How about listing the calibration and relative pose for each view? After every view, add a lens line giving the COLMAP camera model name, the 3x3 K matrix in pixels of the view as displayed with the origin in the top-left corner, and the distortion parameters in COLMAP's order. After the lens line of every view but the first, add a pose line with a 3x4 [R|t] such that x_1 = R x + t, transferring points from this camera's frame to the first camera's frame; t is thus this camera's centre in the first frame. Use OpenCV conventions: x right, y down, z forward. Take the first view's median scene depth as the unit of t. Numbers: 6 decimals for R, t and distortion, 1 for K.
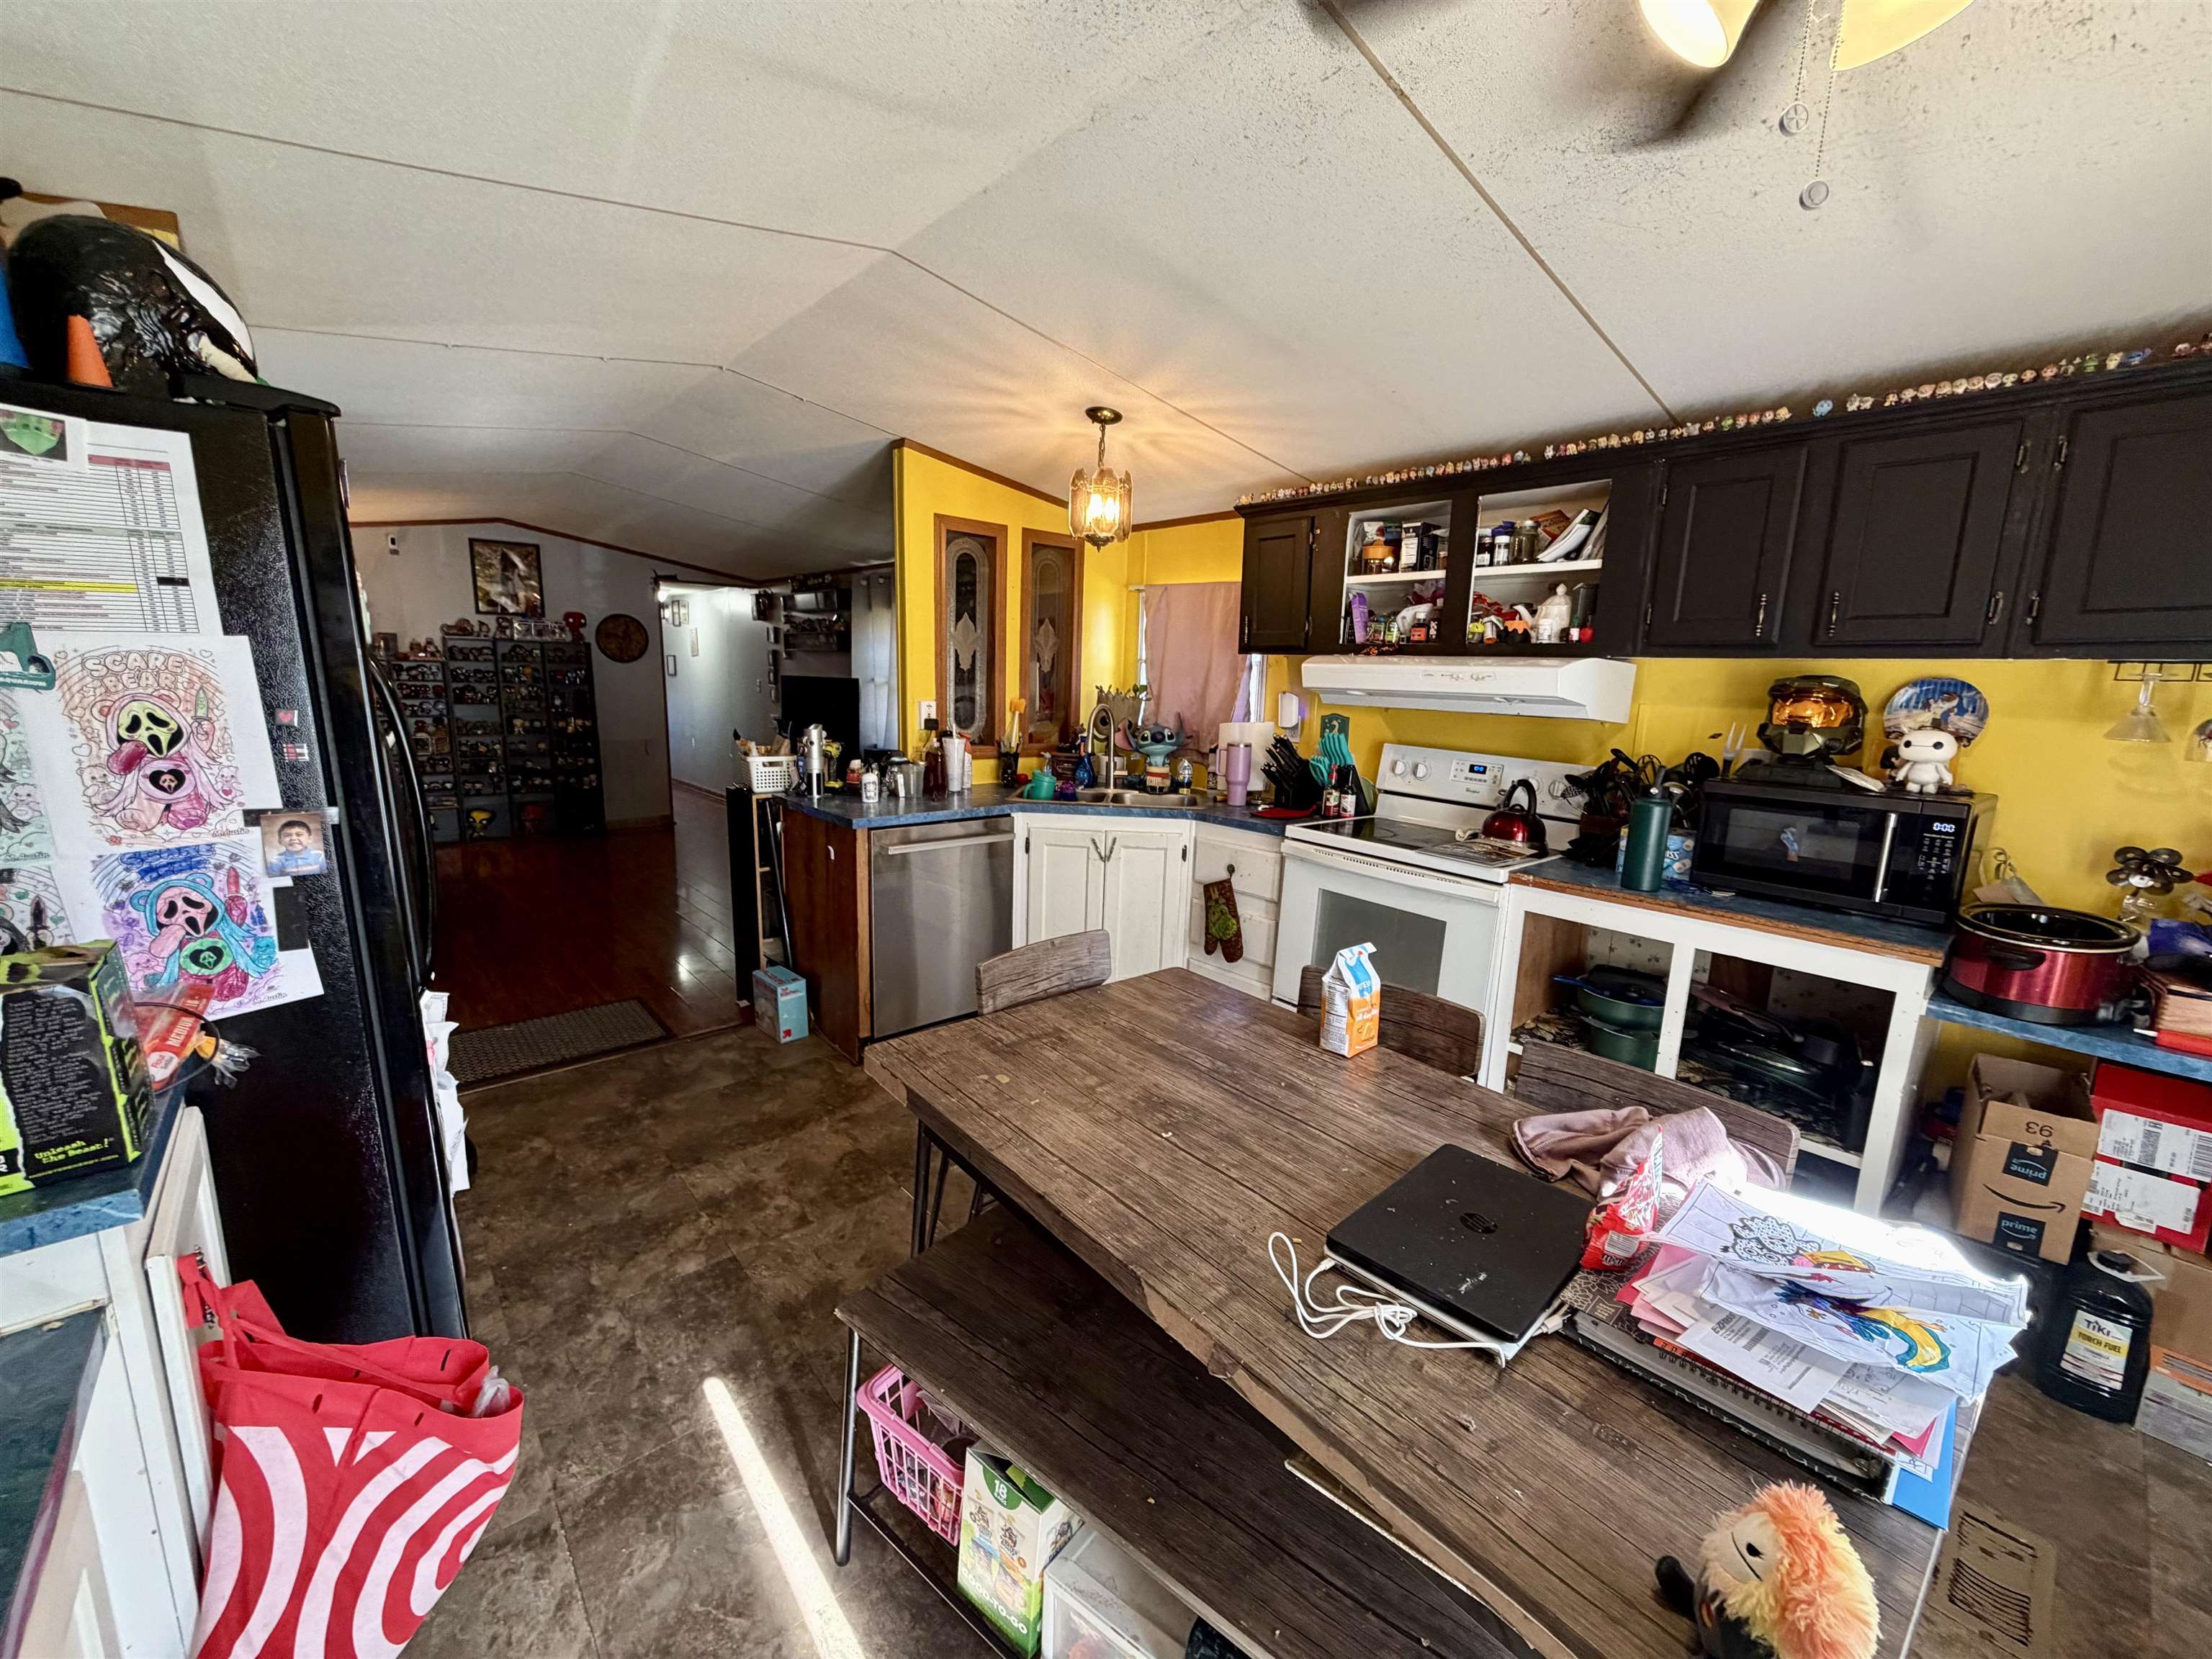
lens RADIAL K [[883.3, 0, 1100.9], [0, 883.3, 834.1], [0, 0, 1]] dist [0.000330, -0.000287]
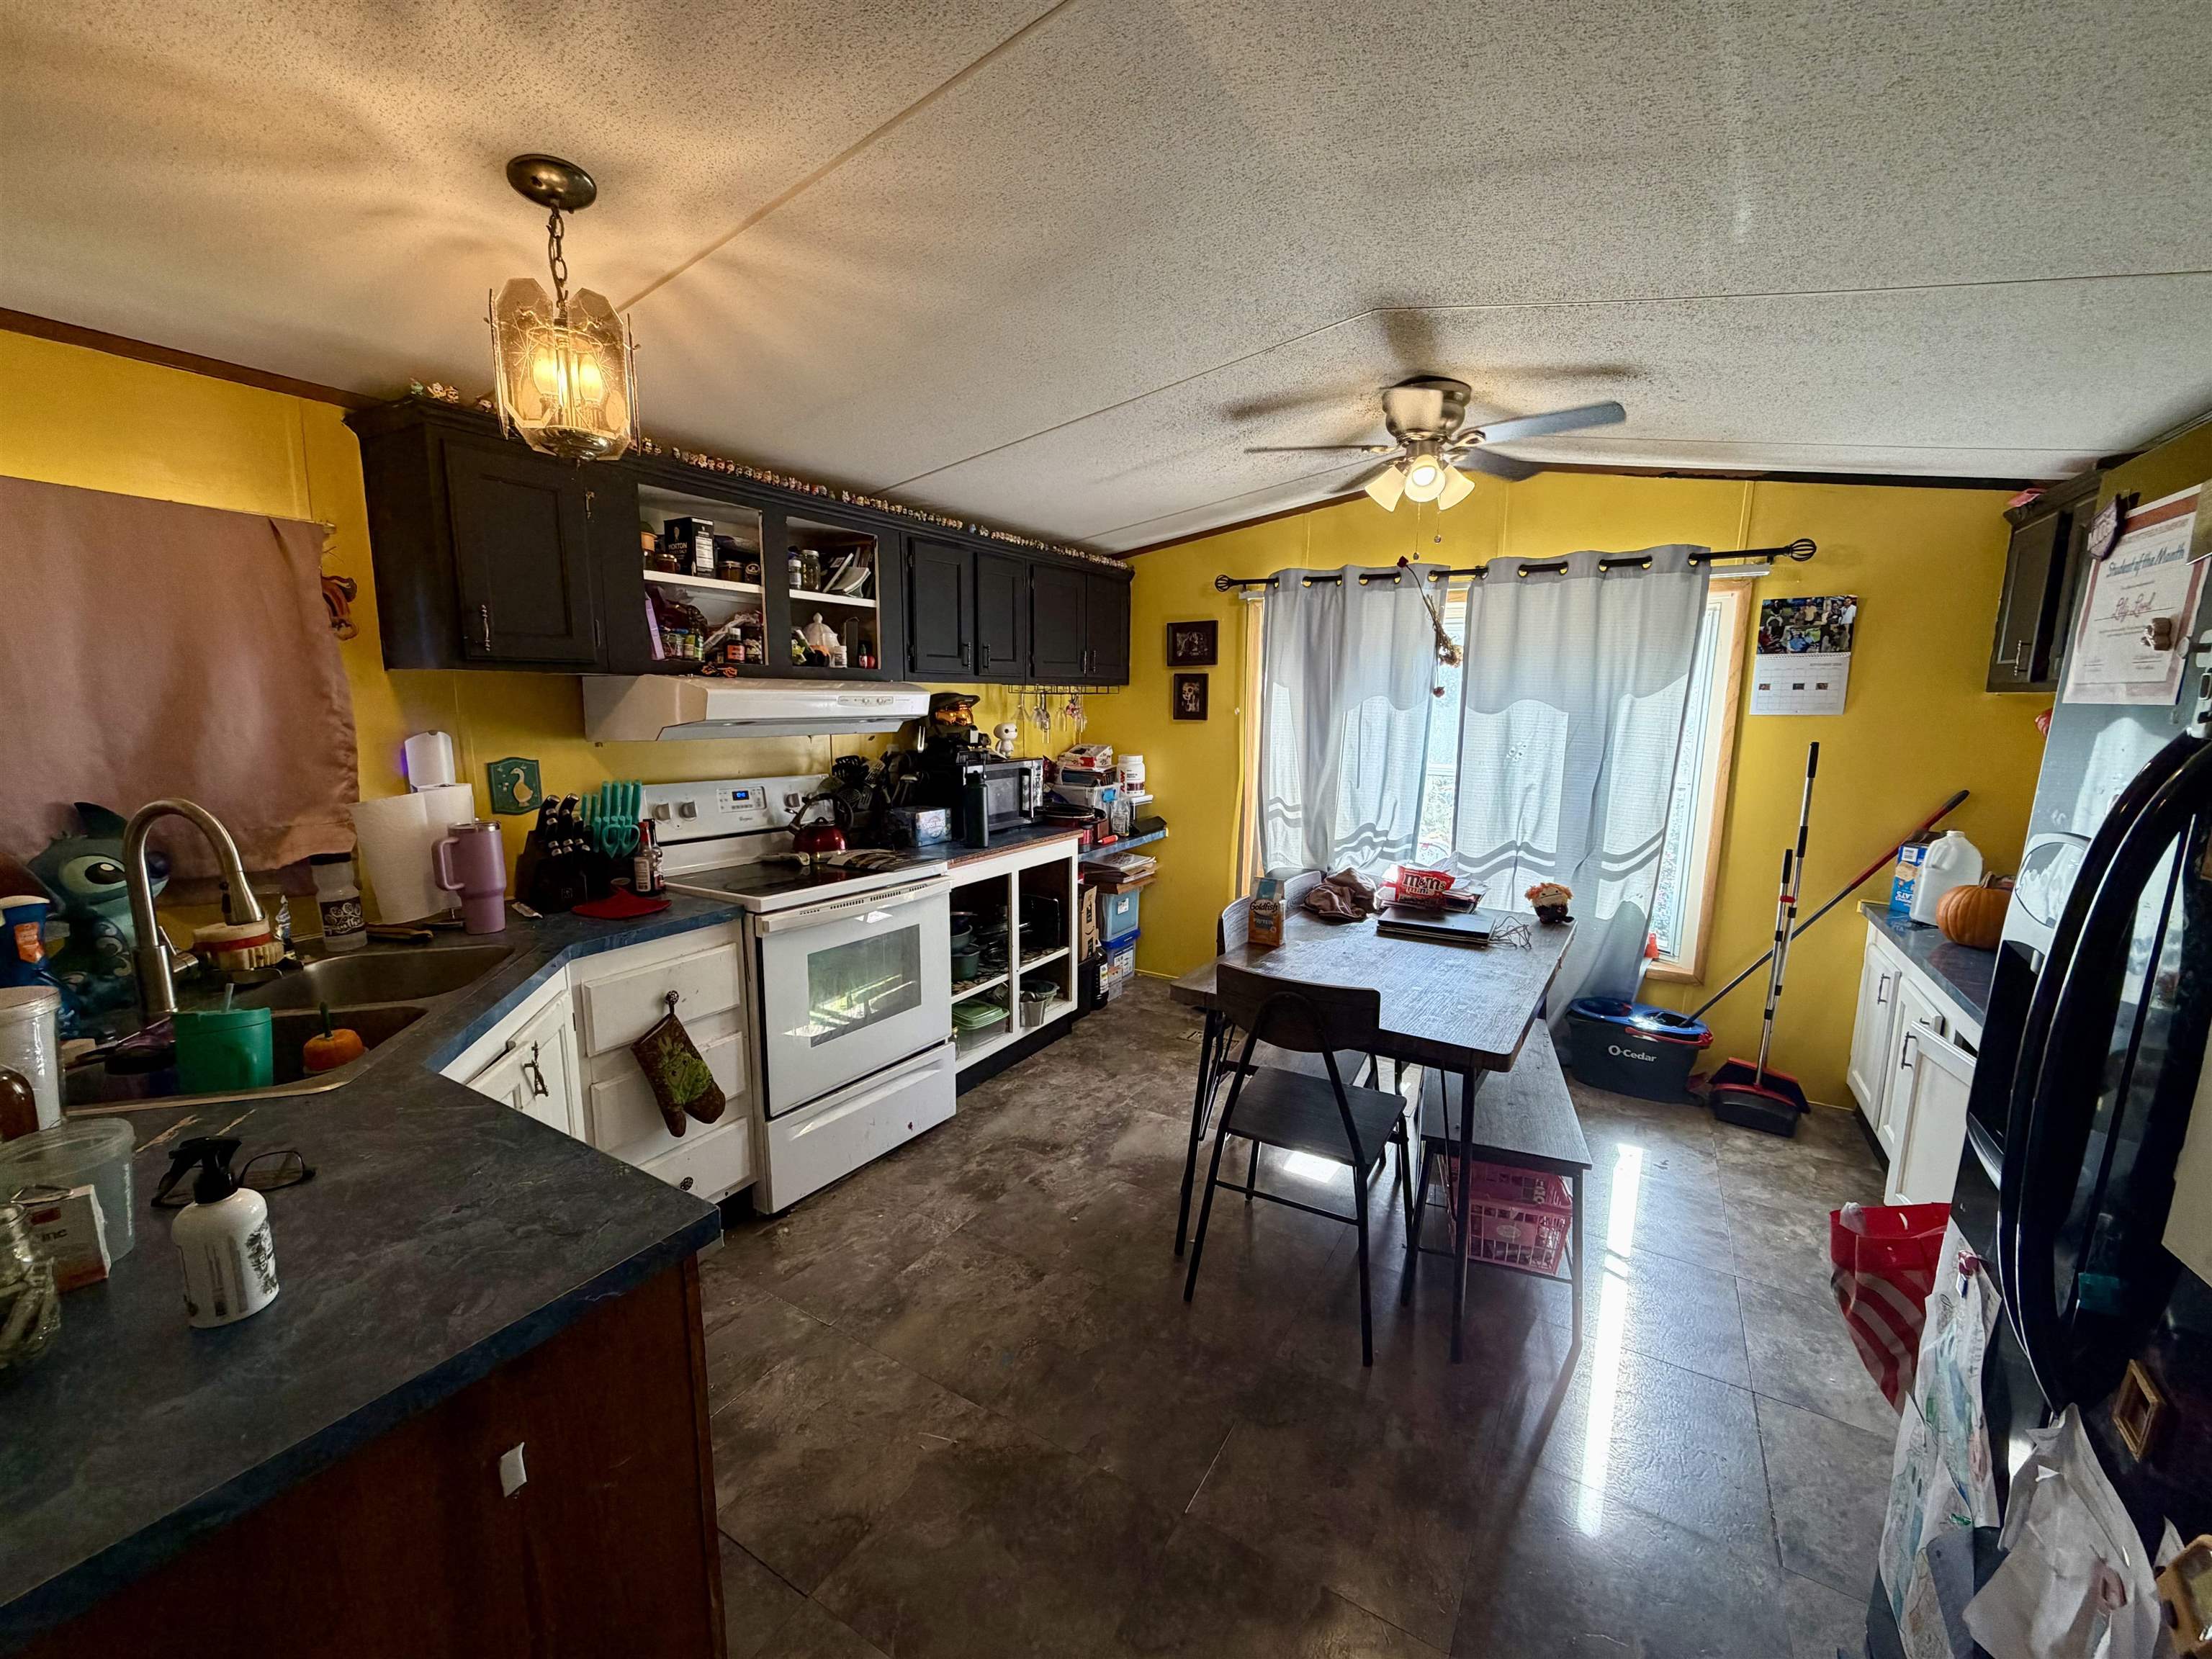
lens RADIAL K [[883.3, 0, 1096.4], [0, 883.3, 831.3], [0, 0, 1]] dist [0.000330, -0.000287]
pose [[-0.296454, -0.178189, 0.938277, -0.268448], [0.155238, 0.960385, 0.231436, -0.090596], [-0.942346, 0.214267, -0.257048, 0.412899]]
